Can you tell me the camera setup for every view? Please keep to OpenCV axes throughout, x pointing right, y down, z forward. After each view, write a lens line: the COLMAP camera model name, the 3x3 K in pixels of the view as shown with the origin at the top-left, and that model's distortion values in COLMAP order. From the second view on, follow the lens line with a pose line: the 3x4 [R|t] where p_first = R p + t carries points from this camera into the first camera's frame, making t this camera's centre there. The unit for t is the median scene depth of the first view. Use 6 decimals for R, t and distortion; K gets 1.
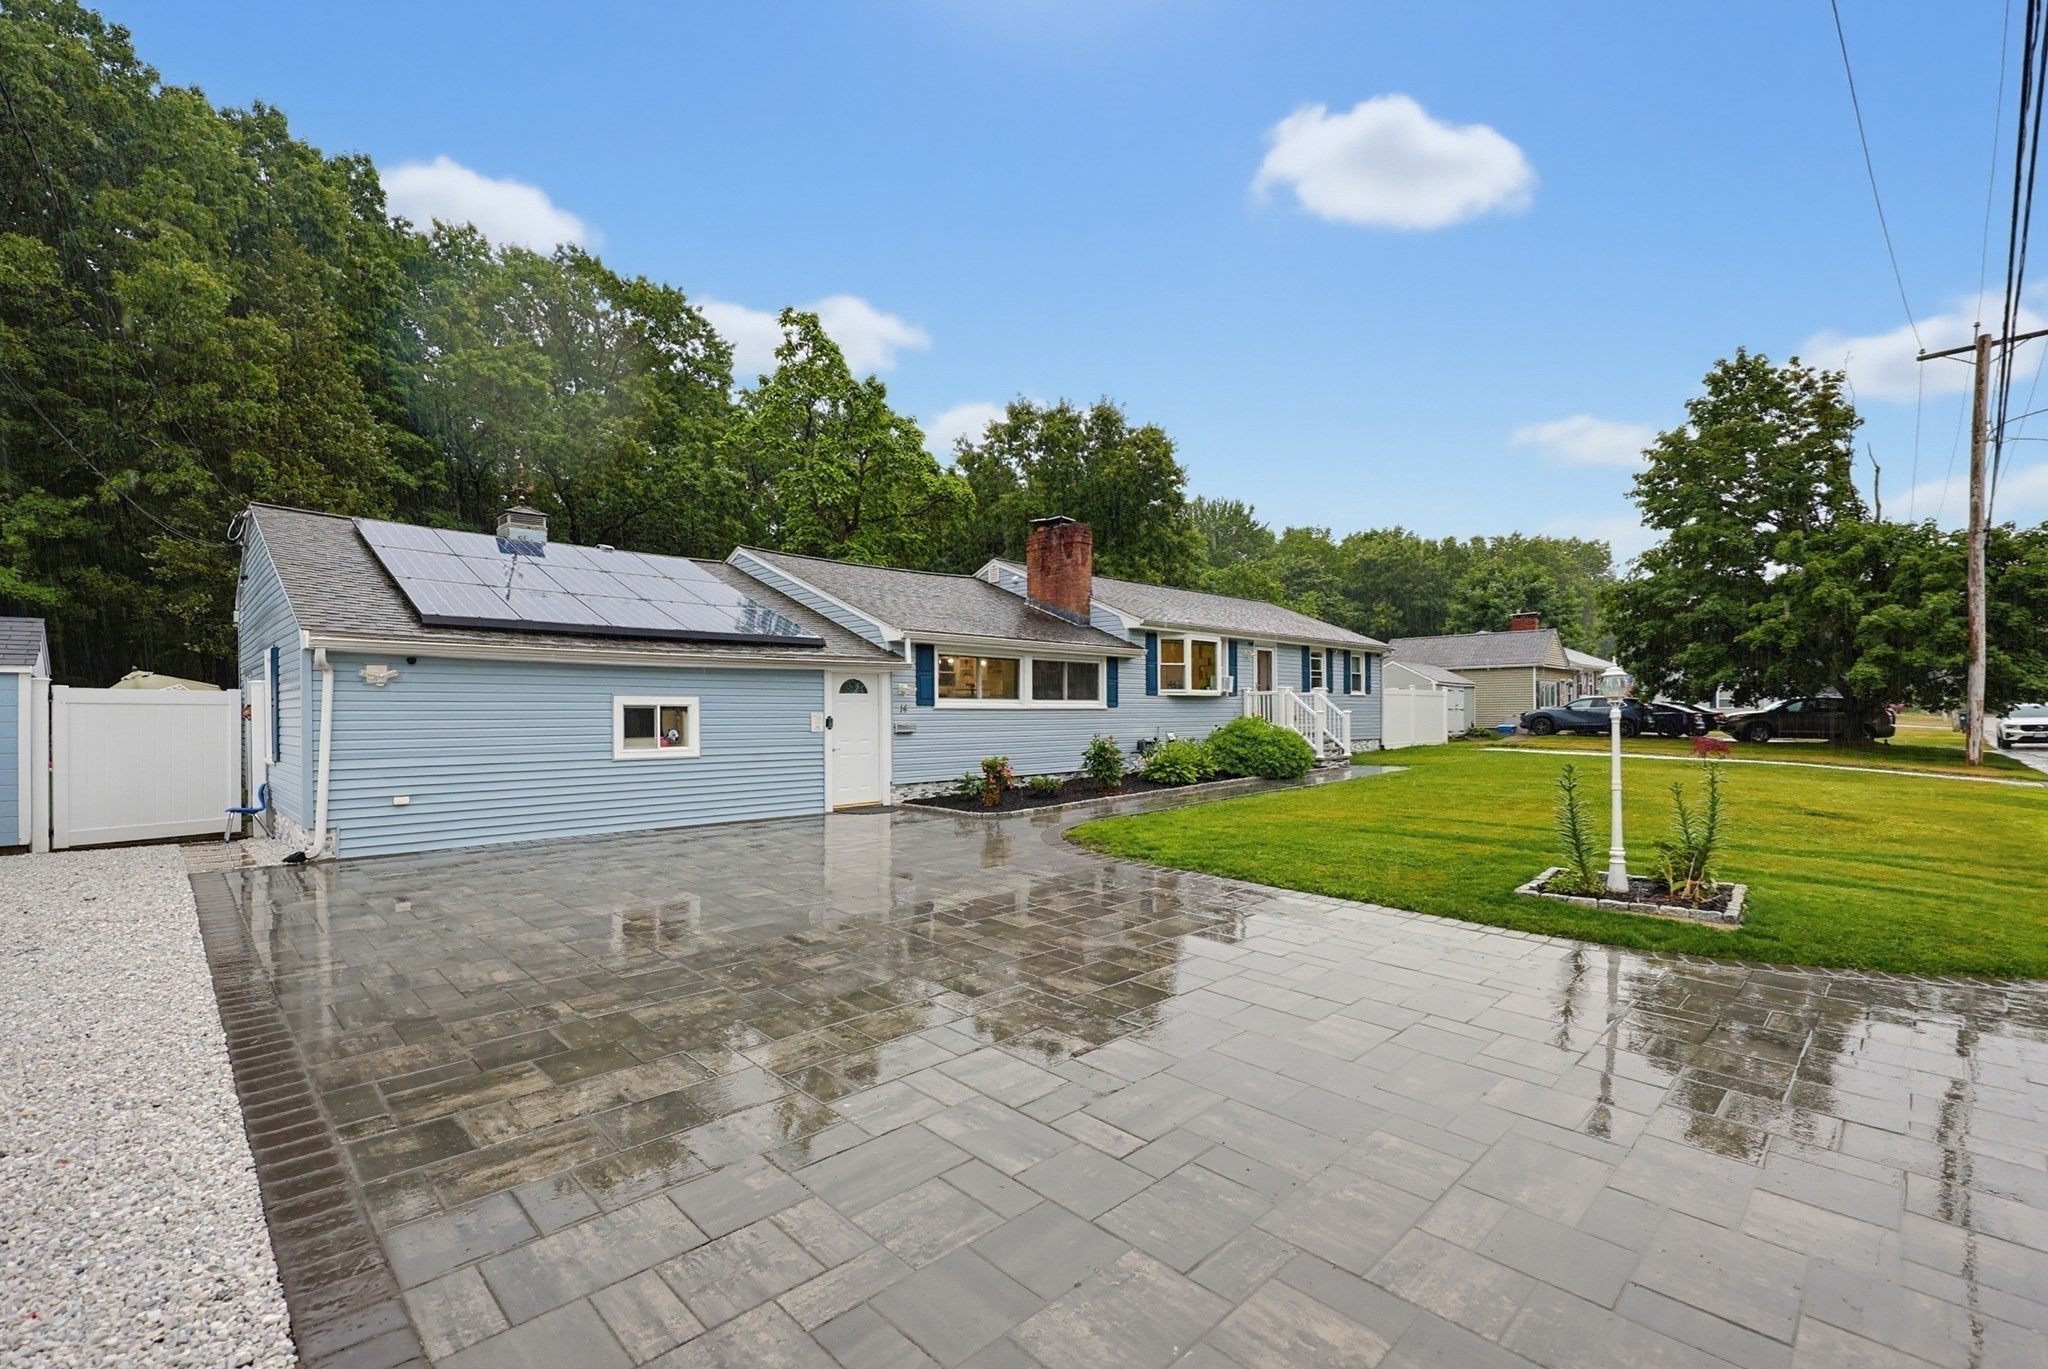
lens RADIAL K [[886.6, 0, 1017.2], [0, 886.6, 697.3], [0, 0, 1]] dist [0.001056, -0.000489]
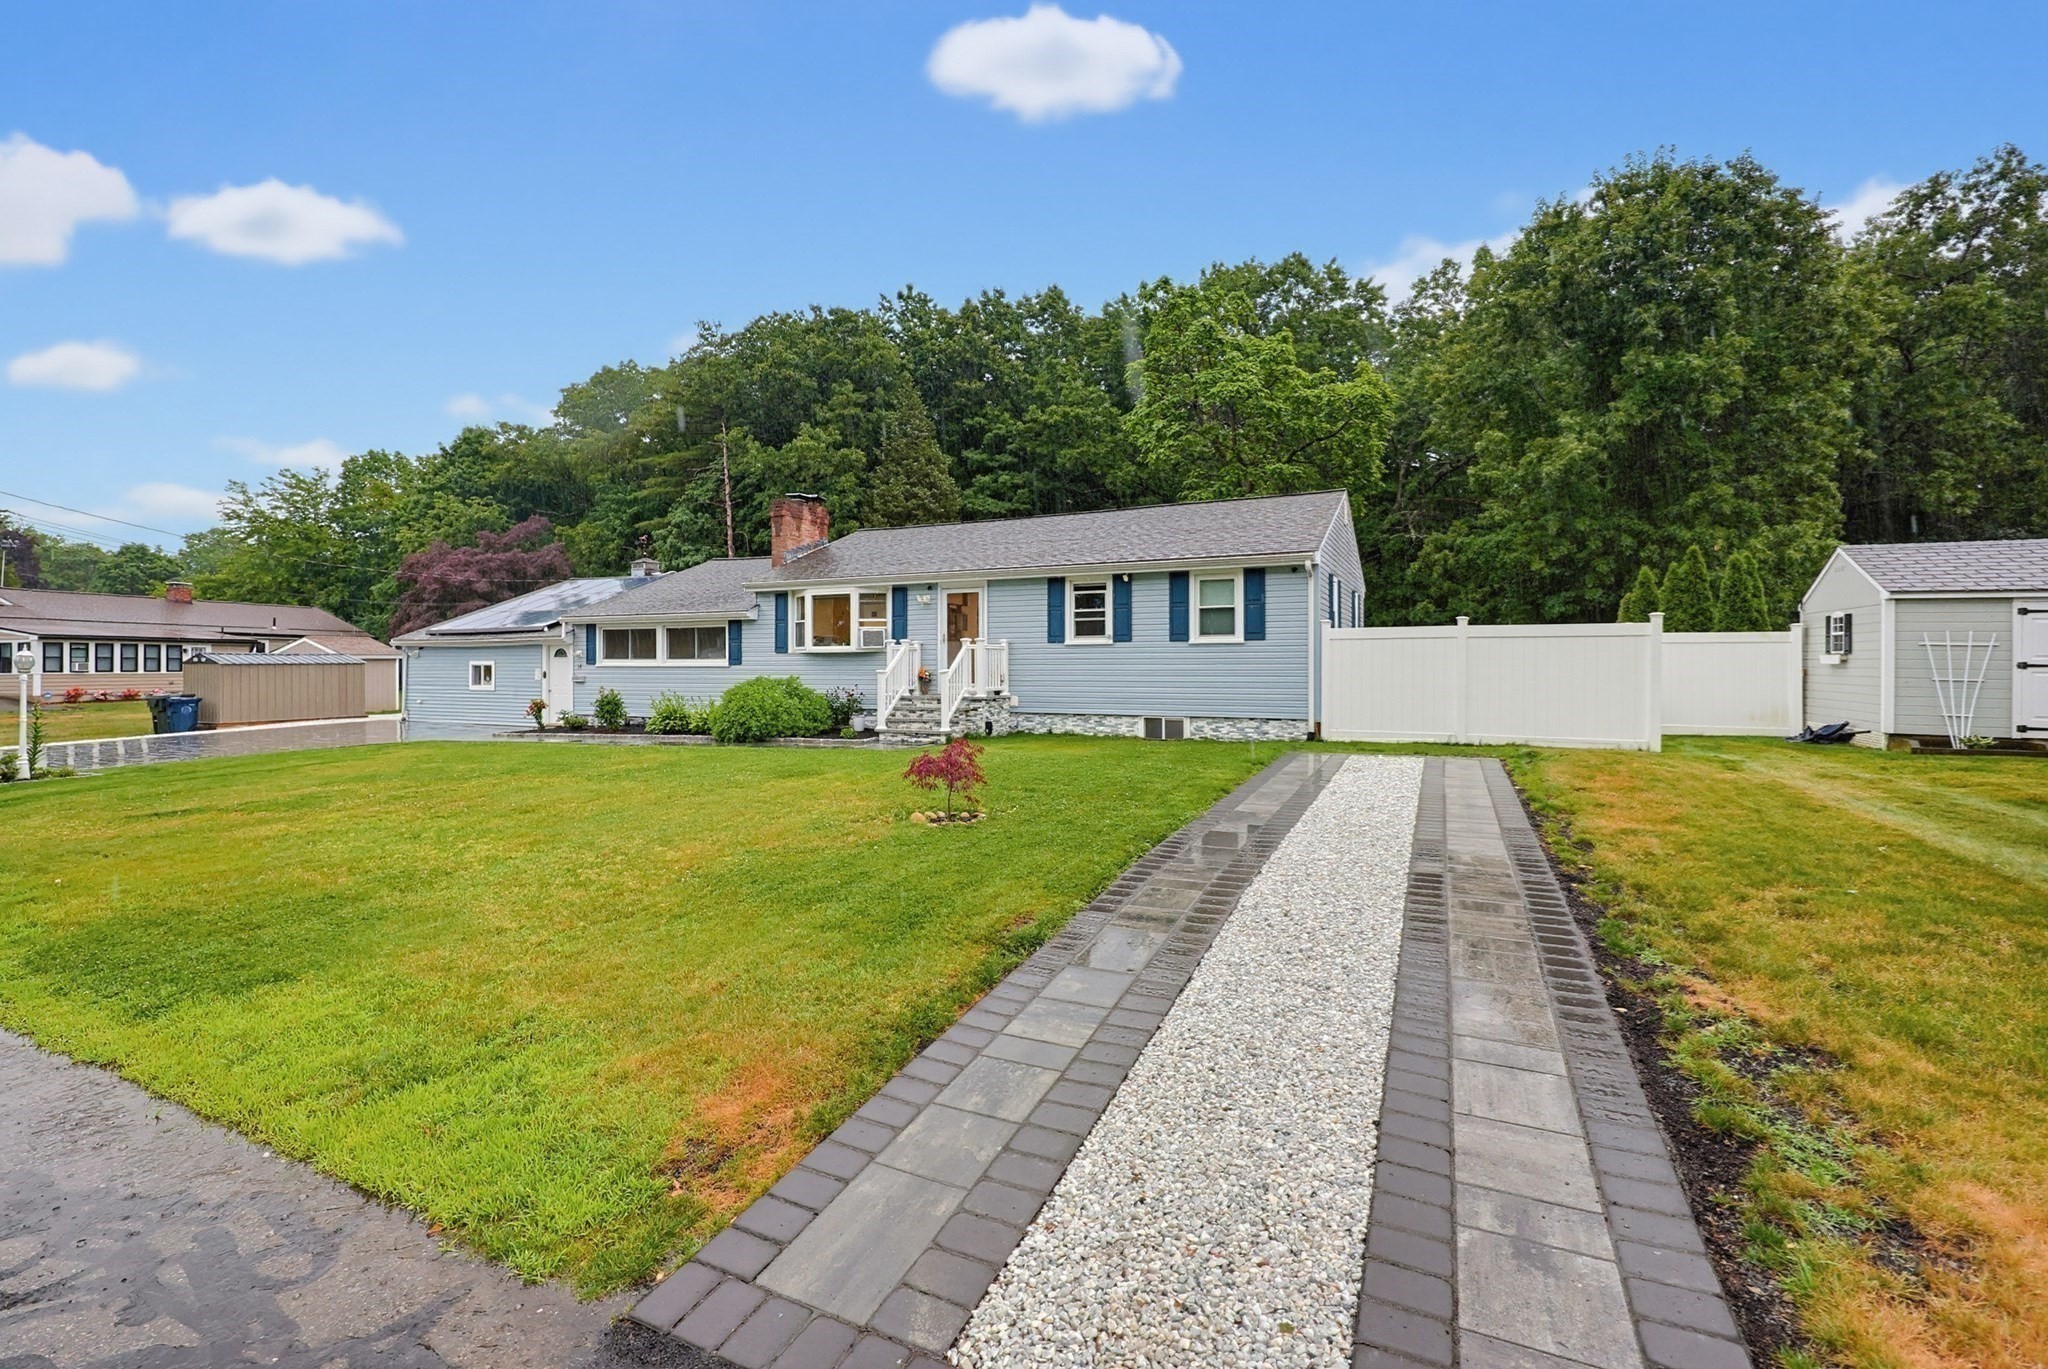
lens RADIAL K [[886.6, 0, 1020.8], [0, 886.6, 668.1], [0, 0, 1]] dist [0.001056, -0.000489]
pose [[0.344524, -0.002468, -0.938774, 1.372707], [0.010814, 0.999941, 0.001340, 0.018949], [0.938715, -0.010613, 0.344531, 1.022001]]
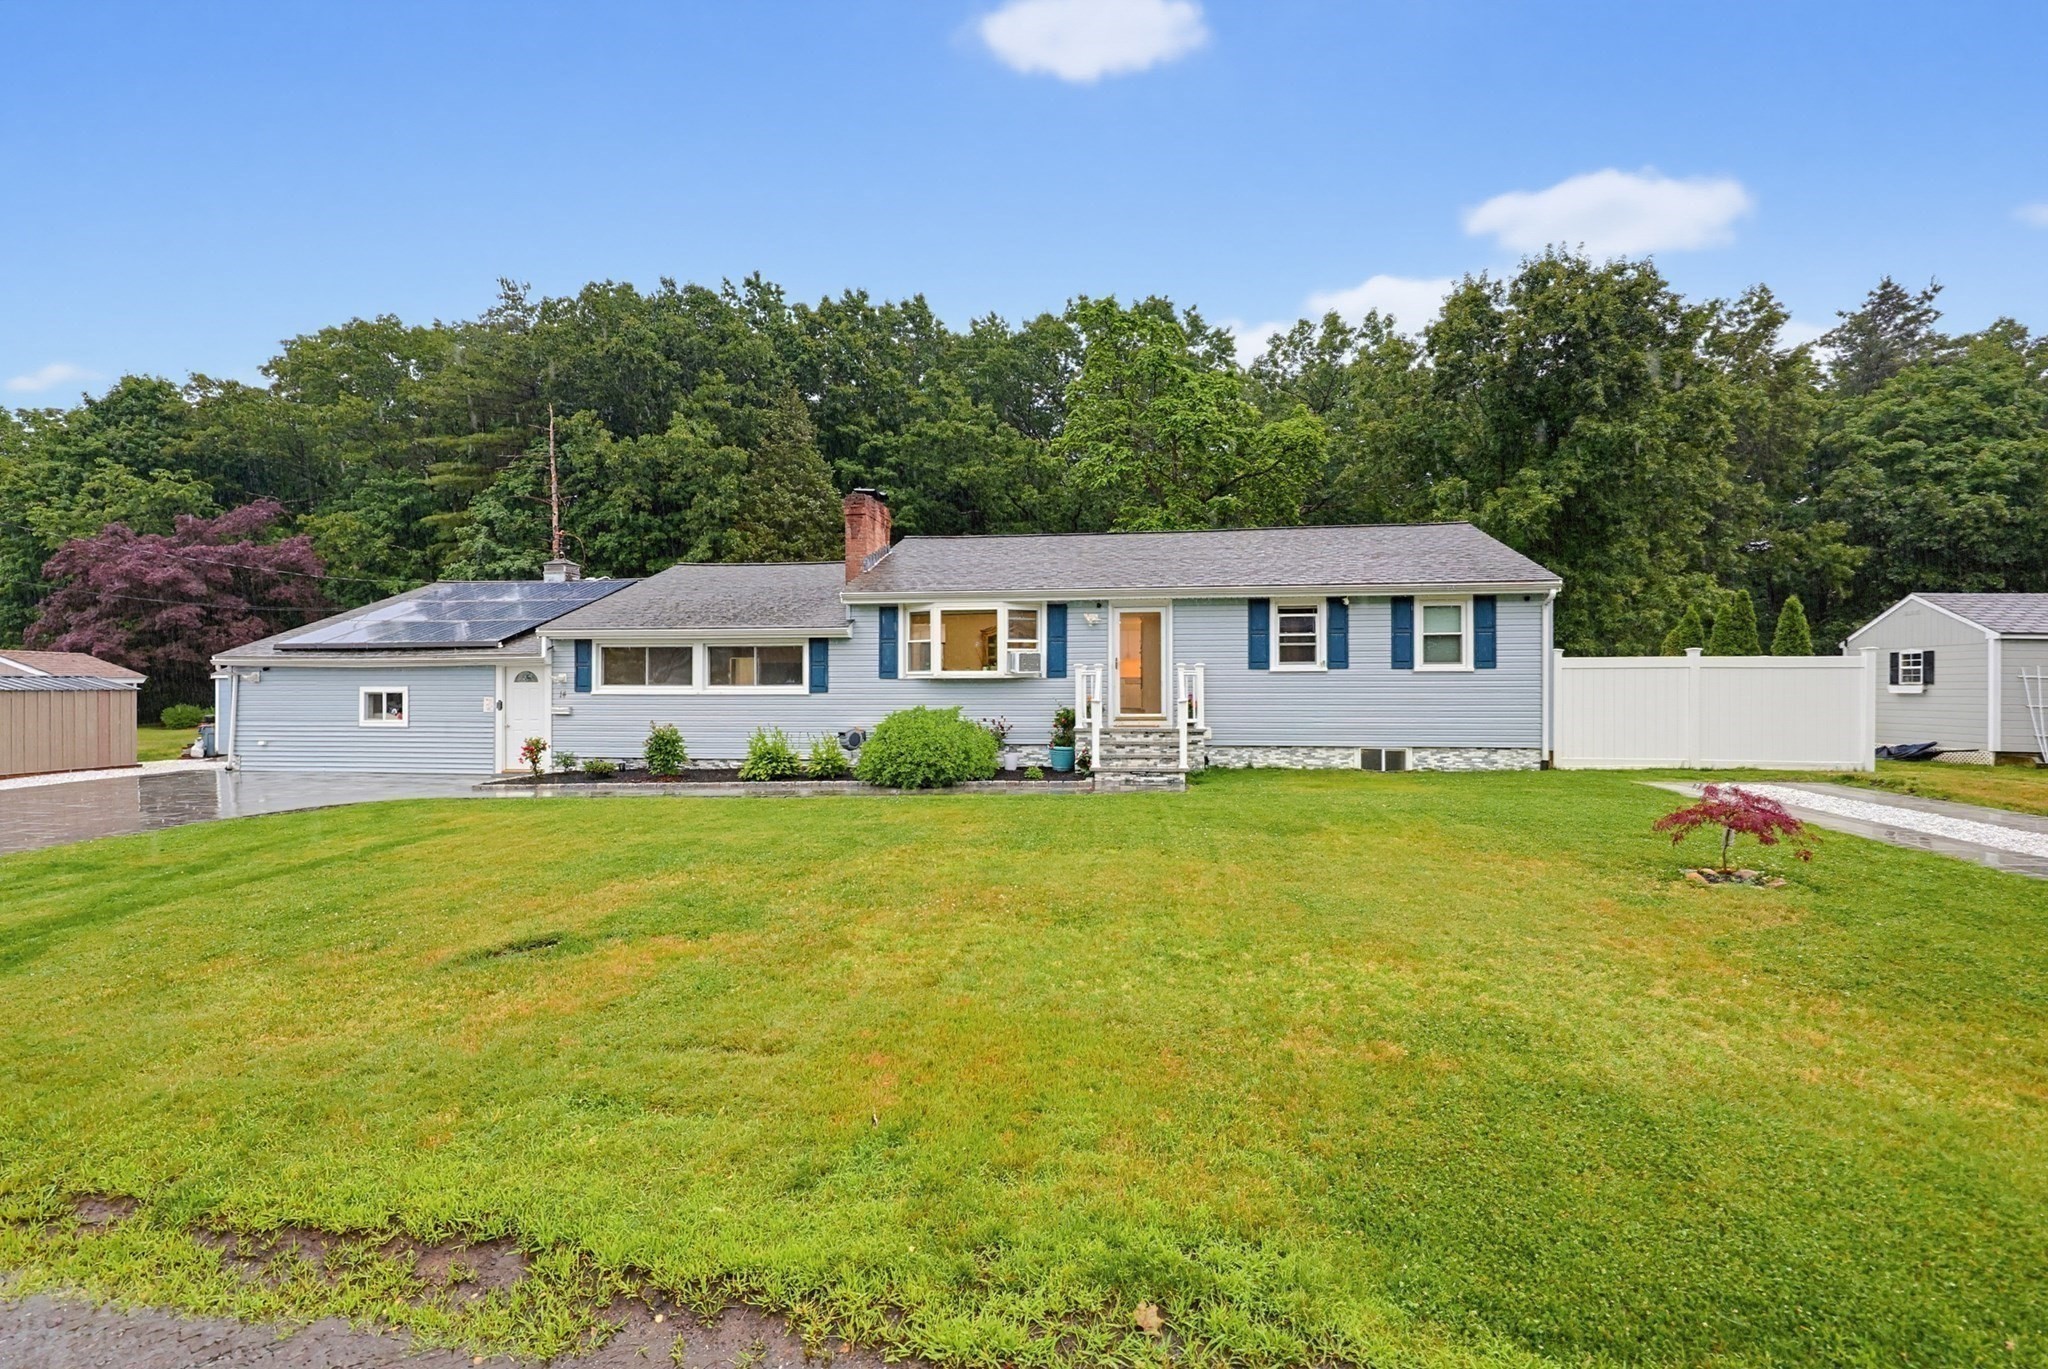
lens RADIAL K [[886.6, 0, 1024.0], [0, 886.6, 689.3], [0, 0, 1]] dist [0.001056, -0.000489]
pose [[0.613339, -0.008548, -0.789774, 1.027935], [0.009804, 0.999947, -0.003208, 0.013612], [0.789759, -0.005776, 0.613390, 0.650072]]
